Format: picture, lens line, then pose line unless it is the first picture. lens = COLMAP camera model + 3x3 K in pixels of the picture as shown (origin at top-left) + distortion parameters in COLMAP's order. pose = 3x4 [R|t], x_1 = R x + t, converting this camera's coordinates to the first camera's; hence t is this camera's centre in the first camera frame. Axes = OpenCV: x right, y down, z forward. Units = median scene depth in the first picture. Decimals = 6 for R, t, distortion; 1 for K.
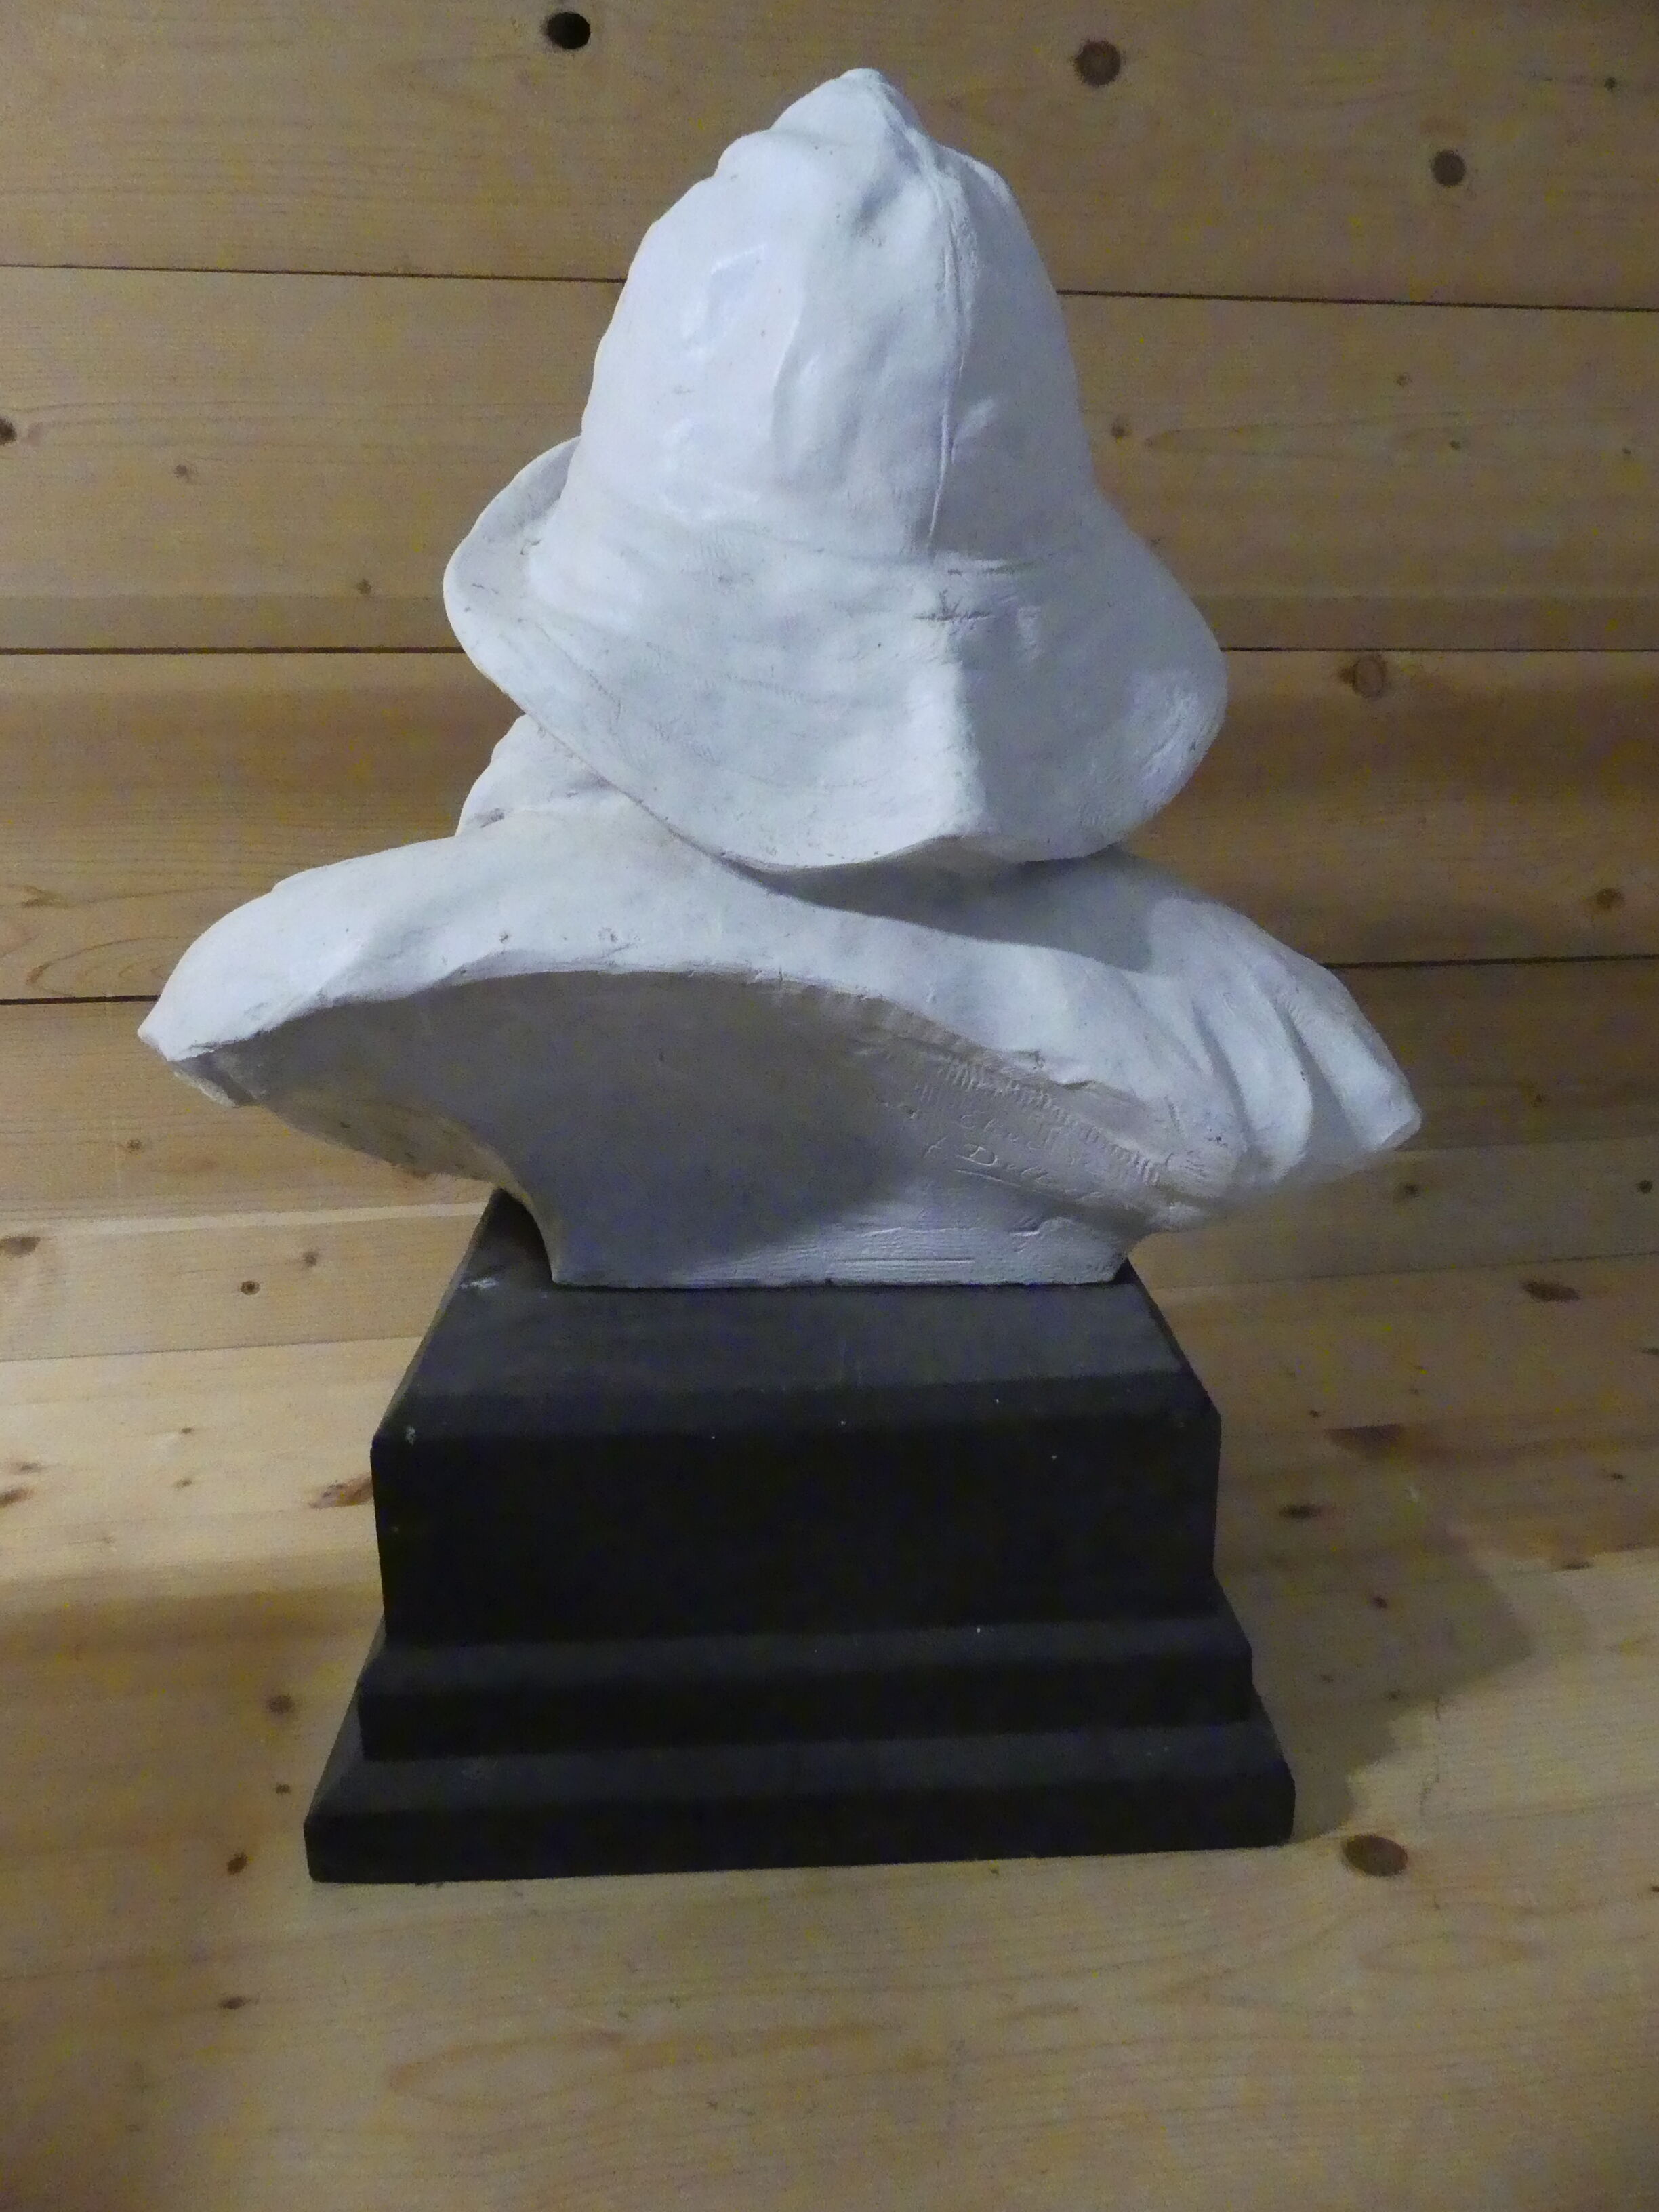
lens RADIAL K [[1591.7, 0, 827.5], [0, 1591.7, 1089.3], [0, 0, 1]] dist [-0.018725, 0.000956]
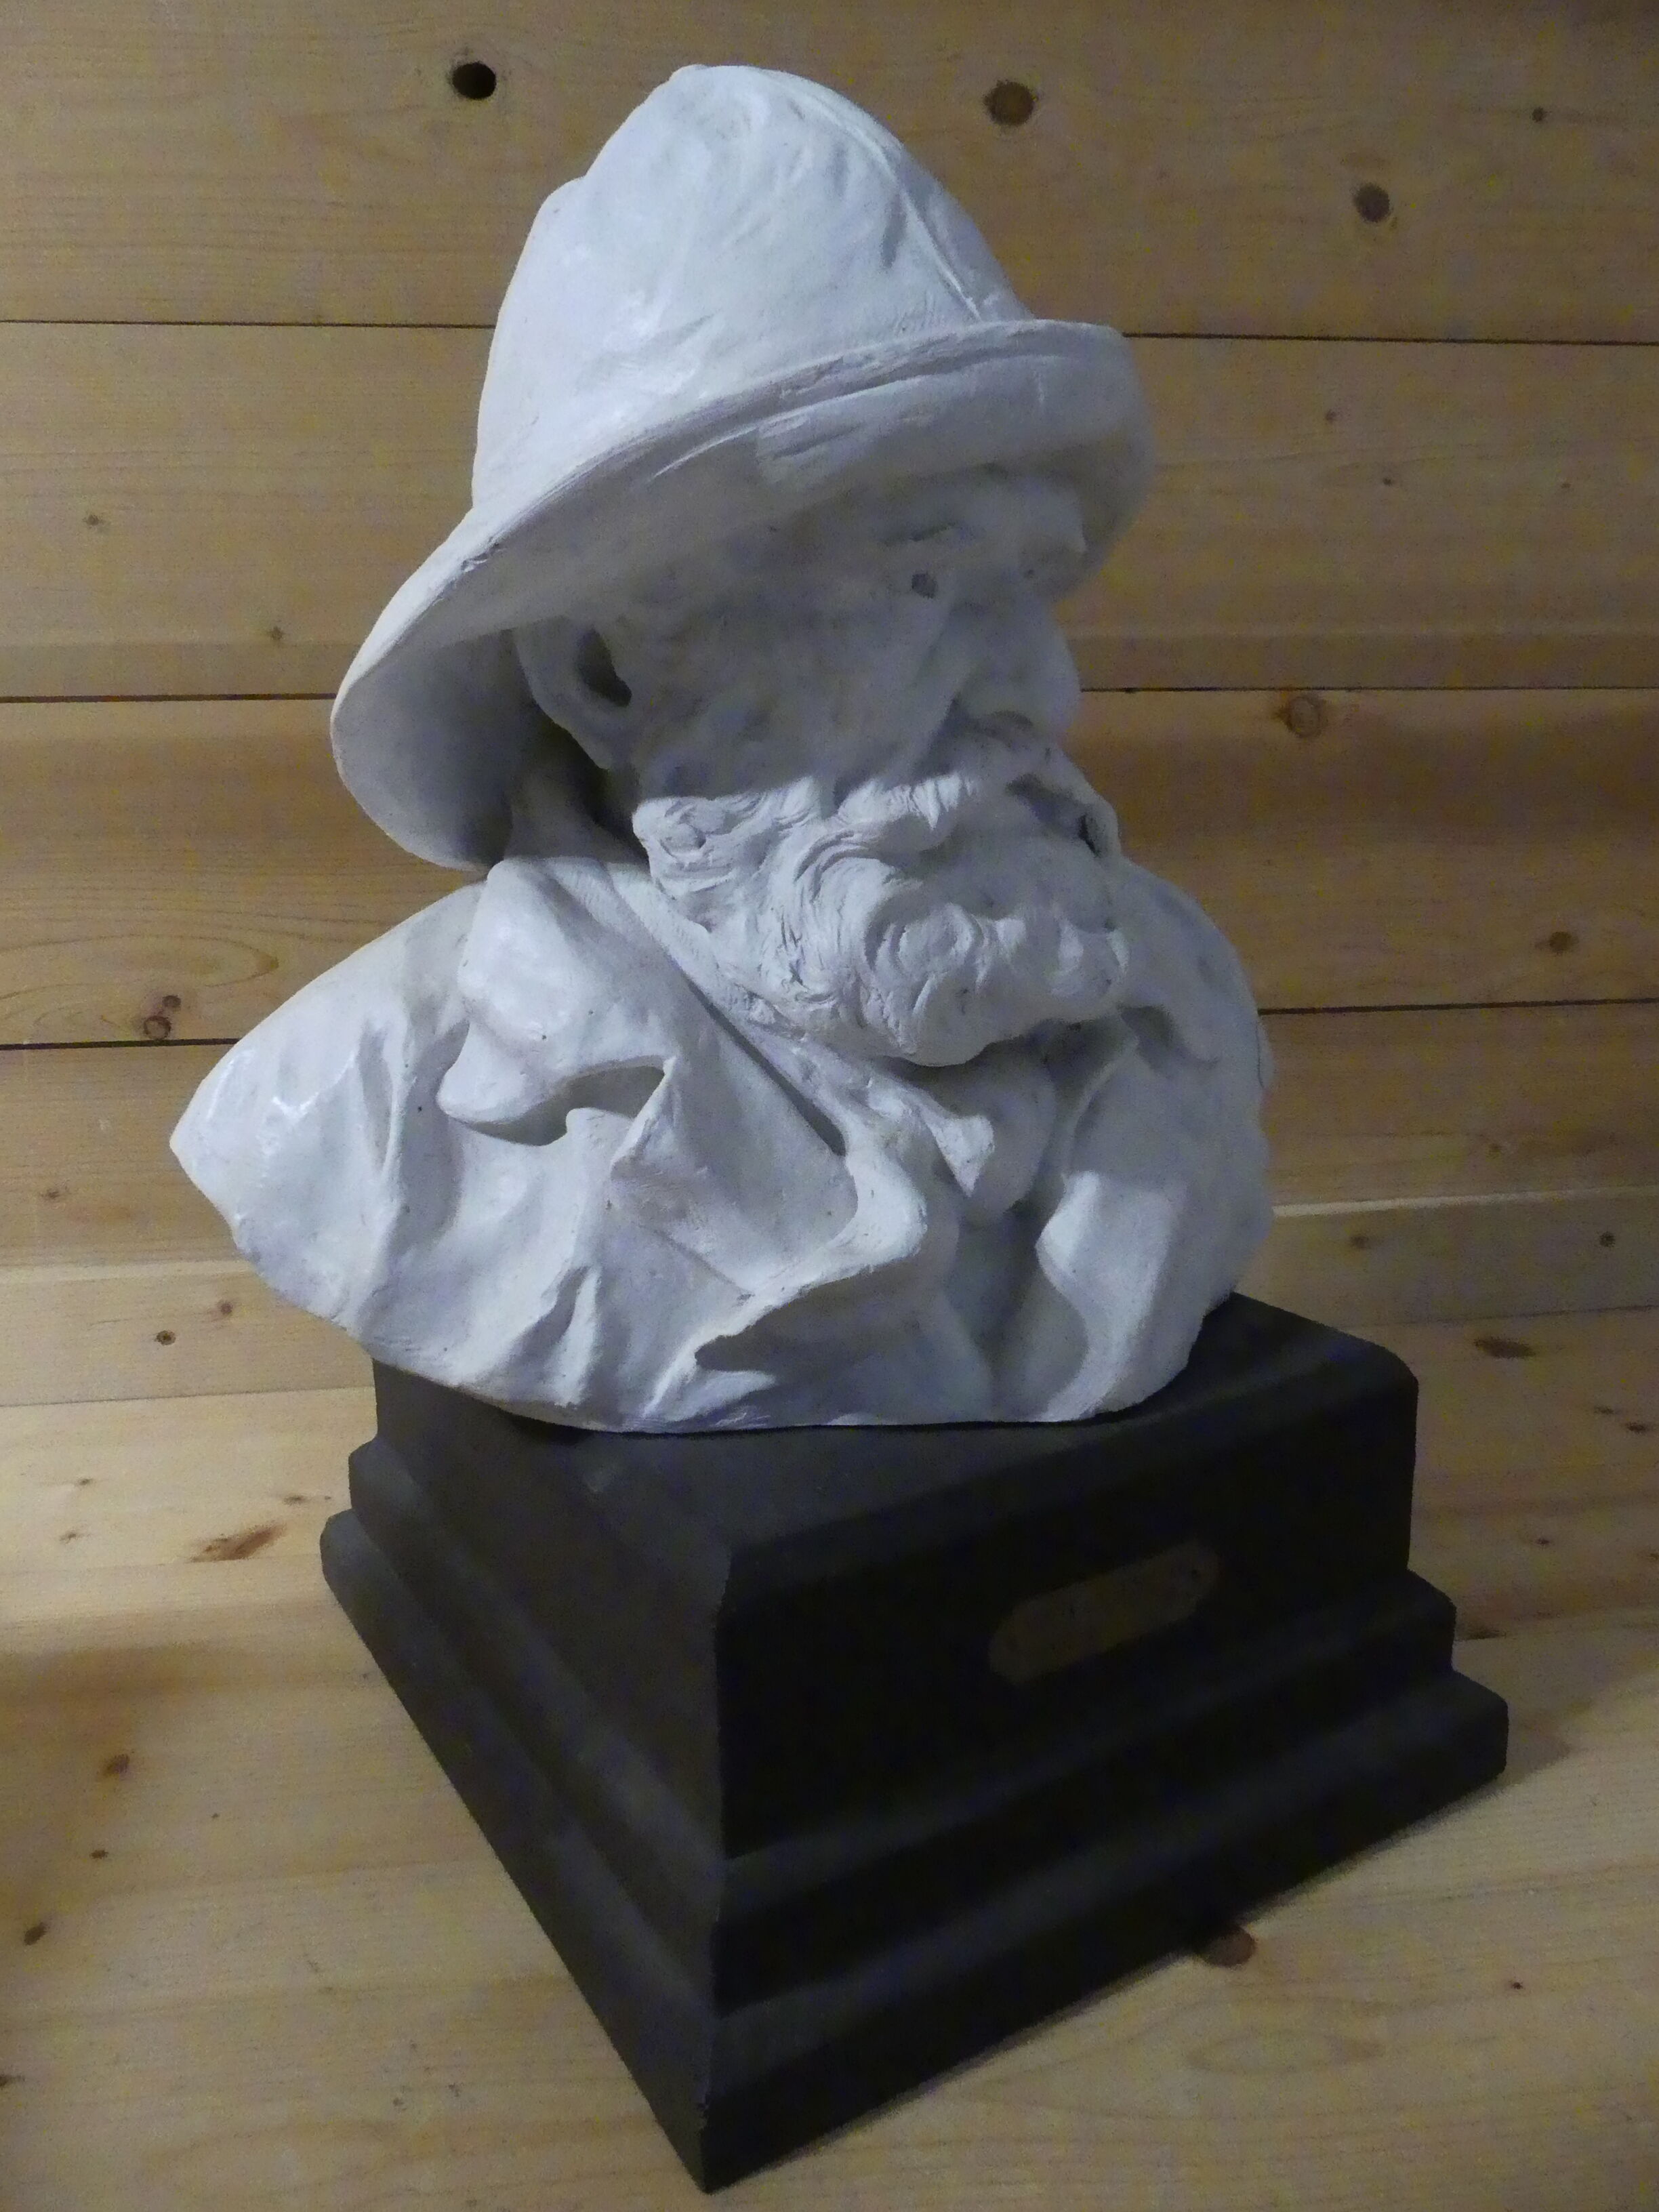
lens RADIAL K [[1604.1, 0, 835.3], [0, 1604.1, 1092.2], [0, 0, 1]] dist [-0.026026, 0.009266]
pose [[0.999645, -0.000011, -0.026653, 0.113424], [-0.000669, 0.999675, -0.025483, -0.004047], [0.026645, 0.025492, 0.999320, 0.017035]]
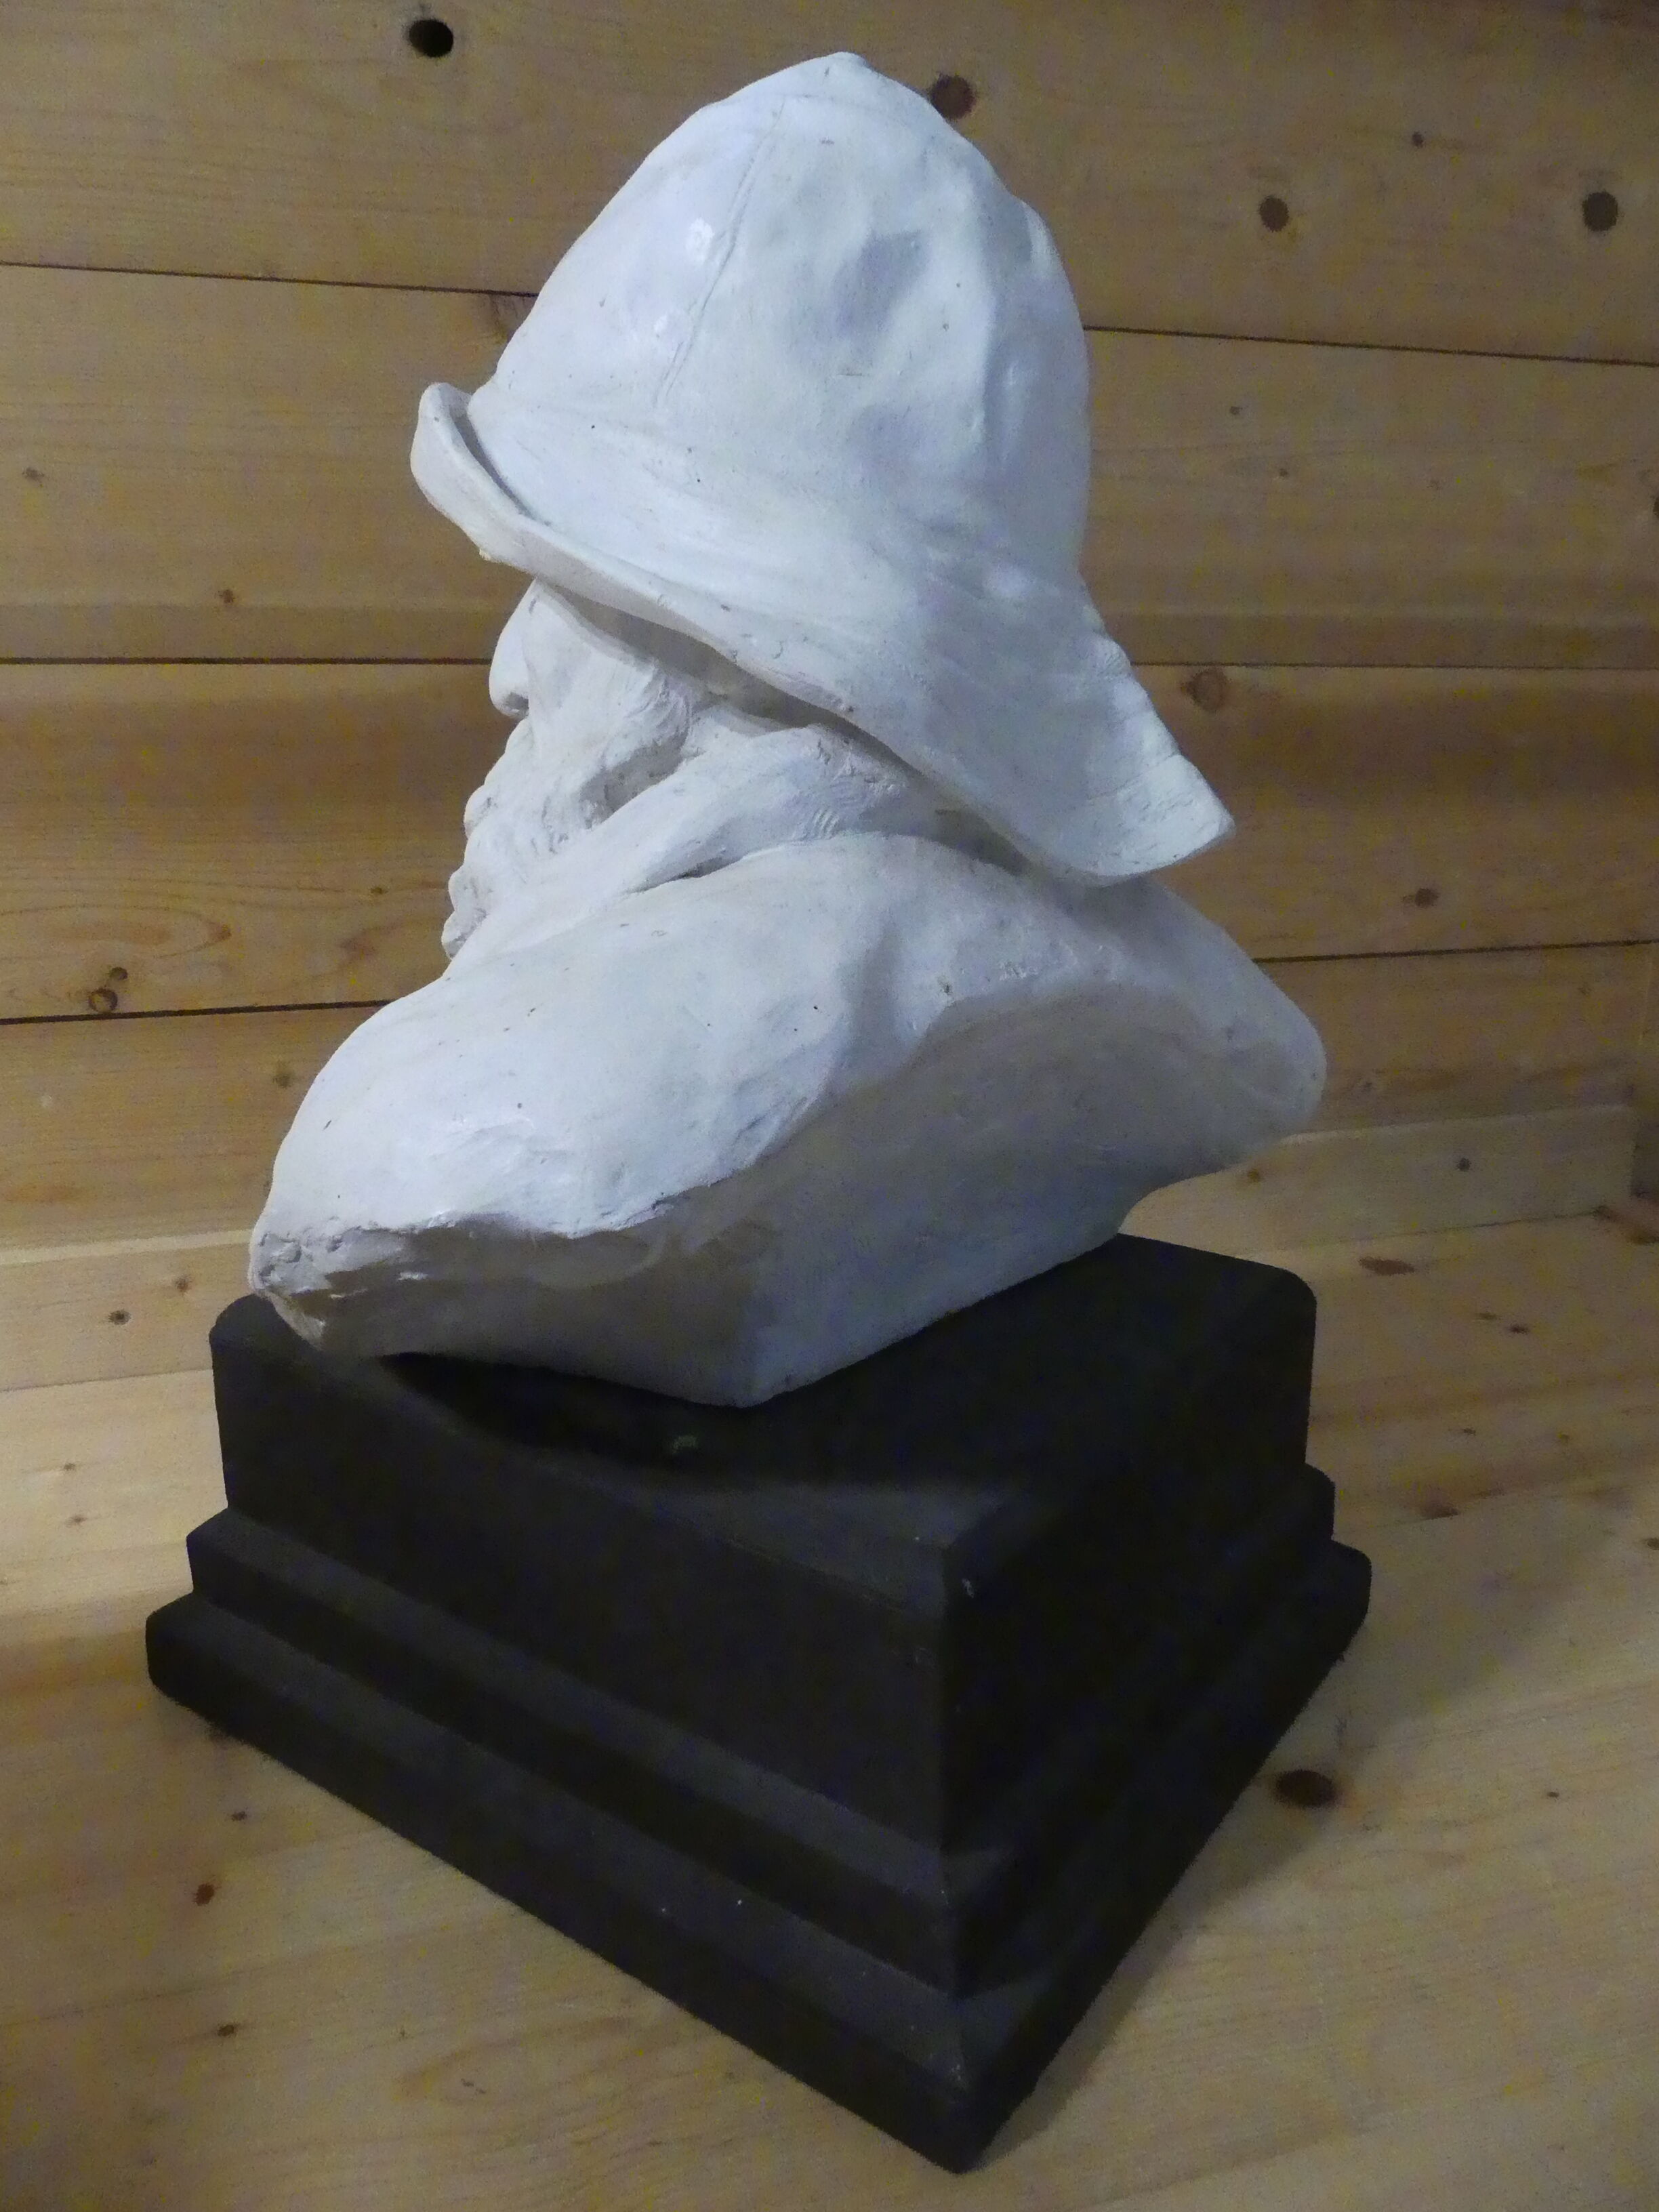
lens RADIAL K [[1583.0, 0, 829.5], [0, 1583.0, 1106.0], [0, 0, 1]] dist [-0.029390, 0.007894]
pose [[0.991080, -0.030515, 0.129725, -0.077311], [0.029915, 0.999531, 0.006570, 0.003424], [-0.129865, -0.002631, 0.991528, -0.013245]]
